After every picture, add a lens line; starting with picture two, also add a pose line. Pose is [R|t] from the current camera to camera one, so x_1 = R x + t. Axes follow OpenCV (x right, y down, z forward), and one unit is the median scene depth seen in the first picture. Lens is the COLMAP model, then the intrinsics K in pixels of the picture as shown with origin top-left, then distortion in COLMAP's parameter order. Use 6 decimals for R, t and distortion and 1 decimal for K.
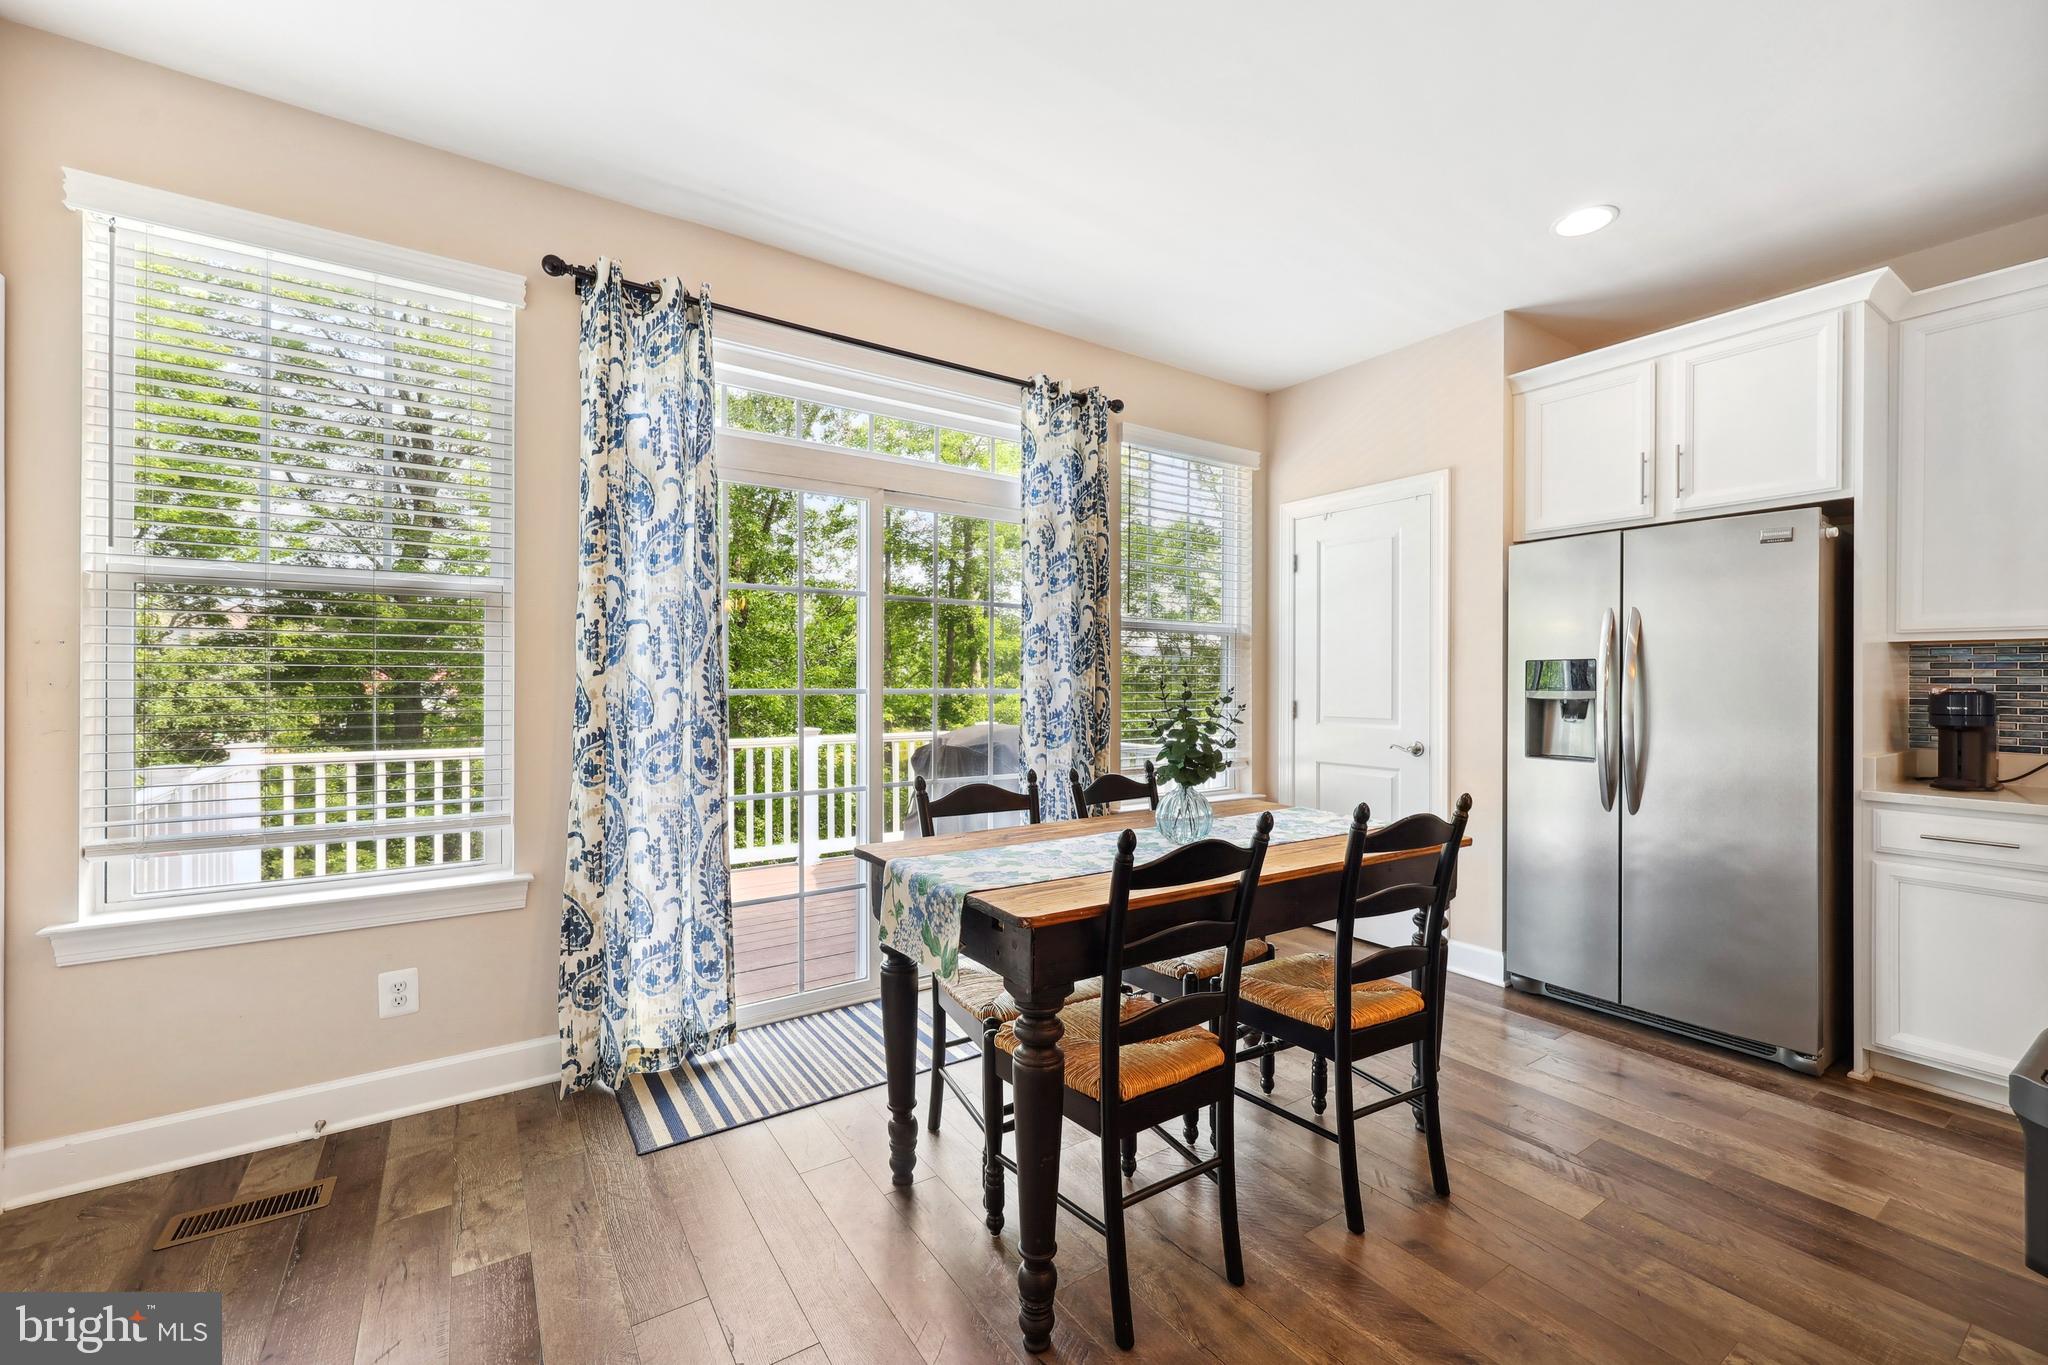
lens RADIAL K [[855.2, 0, 1051.0], [0, 855.2, 675.4], [0, 0, 1]] dist [0.001054, -0.000081]
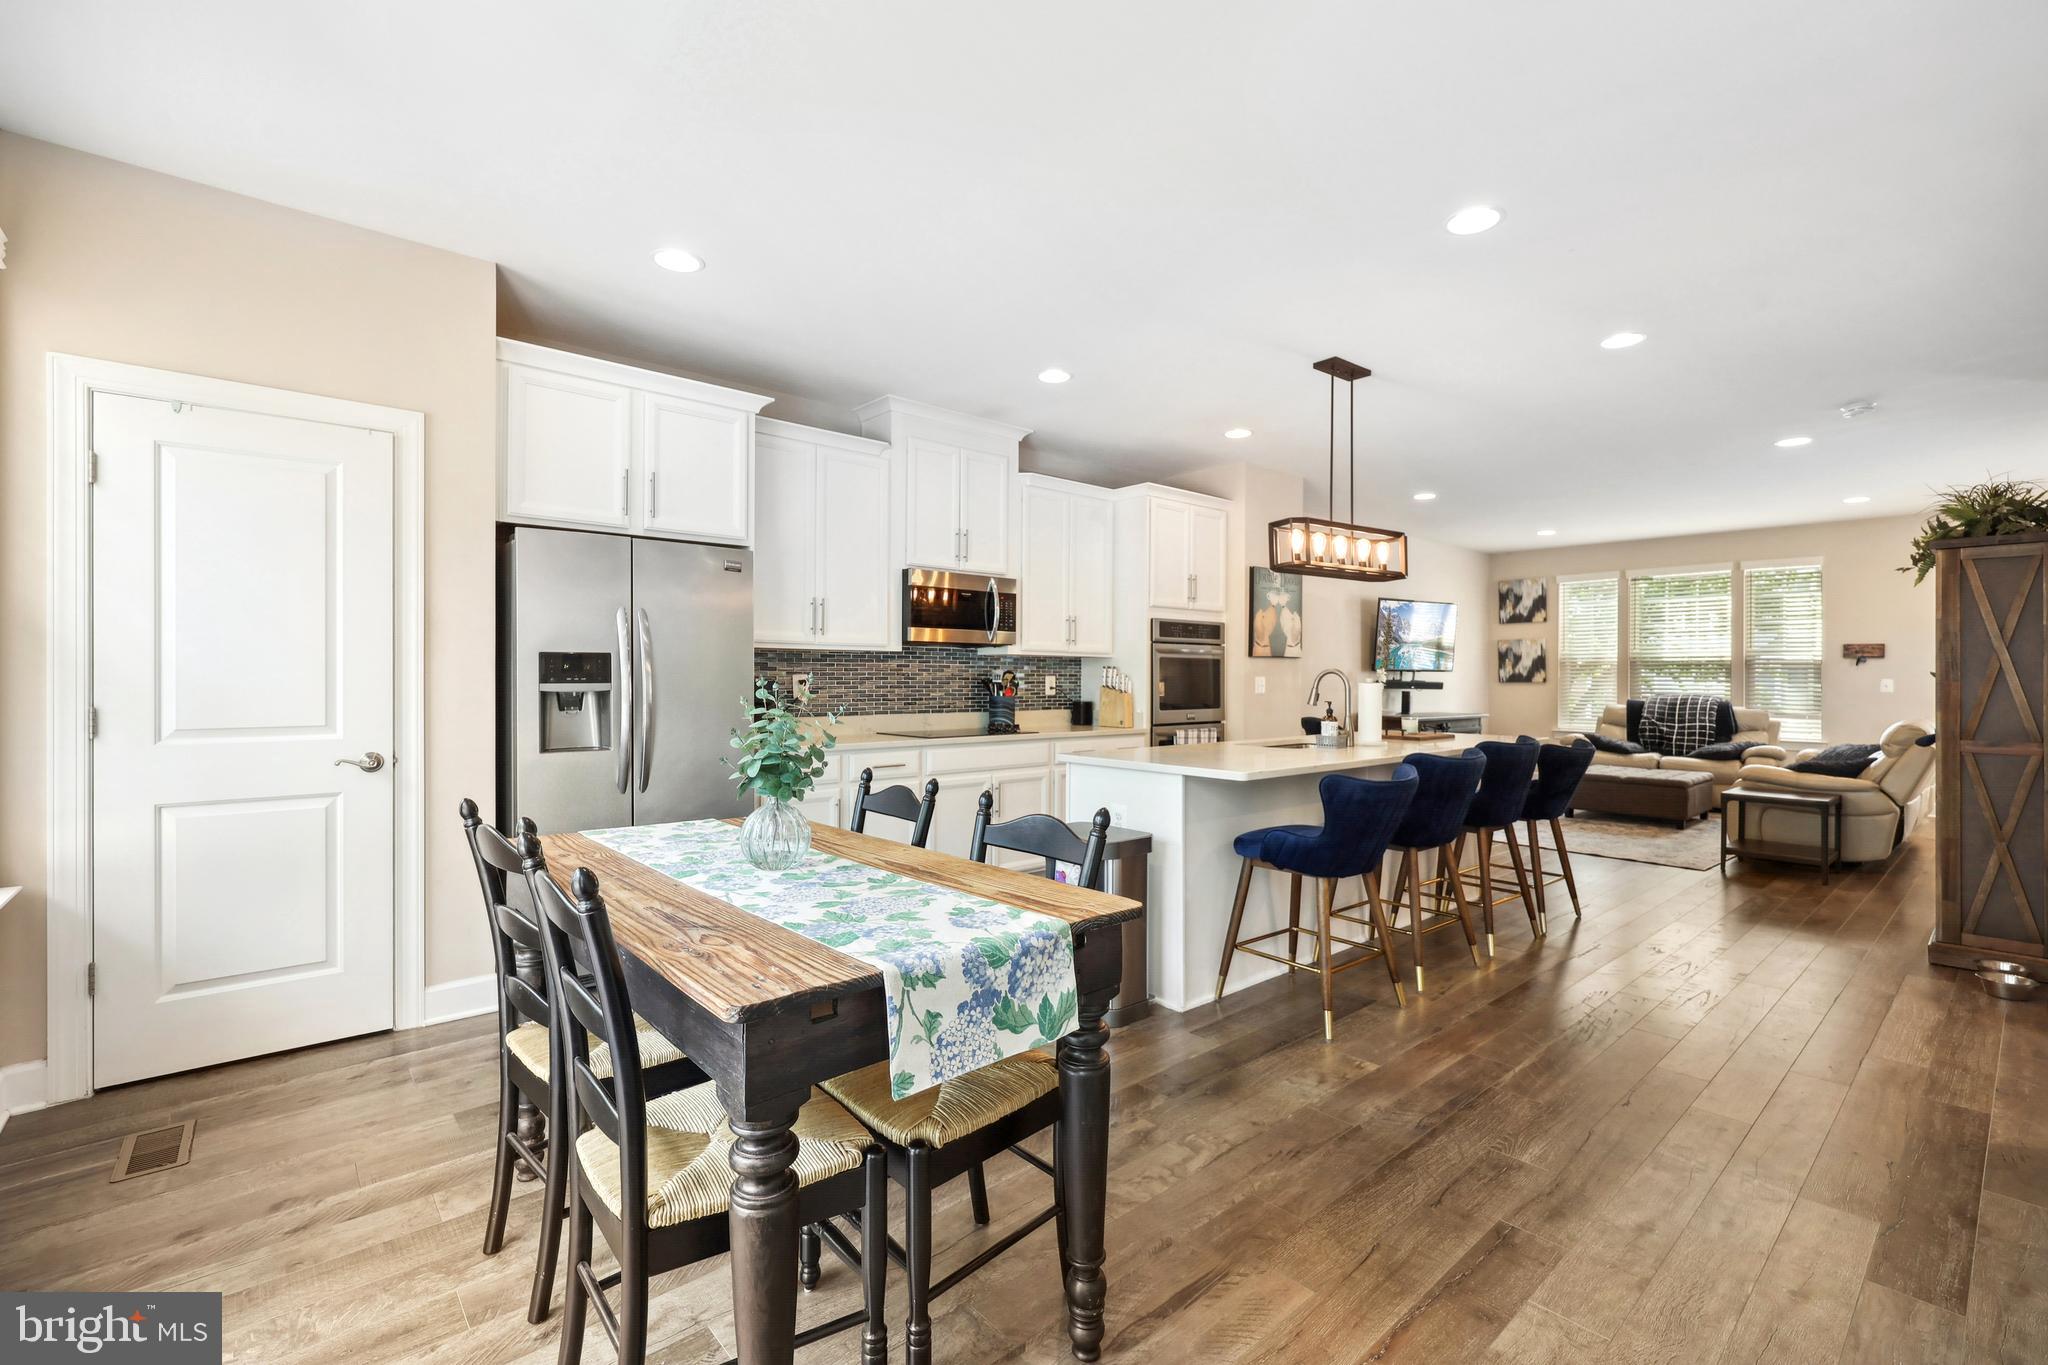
lens RADIAL K [[884.0, 0, 1037.8], [0, 884.0, 675.7], [0, 0, 1]] dist [-0.000943, -0.001020]
pose [[-0.131175, -0.000054, 0.991359, -0.602099], [-0.010864, 0.999940, -0.001383, 0.005588], [-0.991300, -0.010952, -0.131168, 0.711406]]
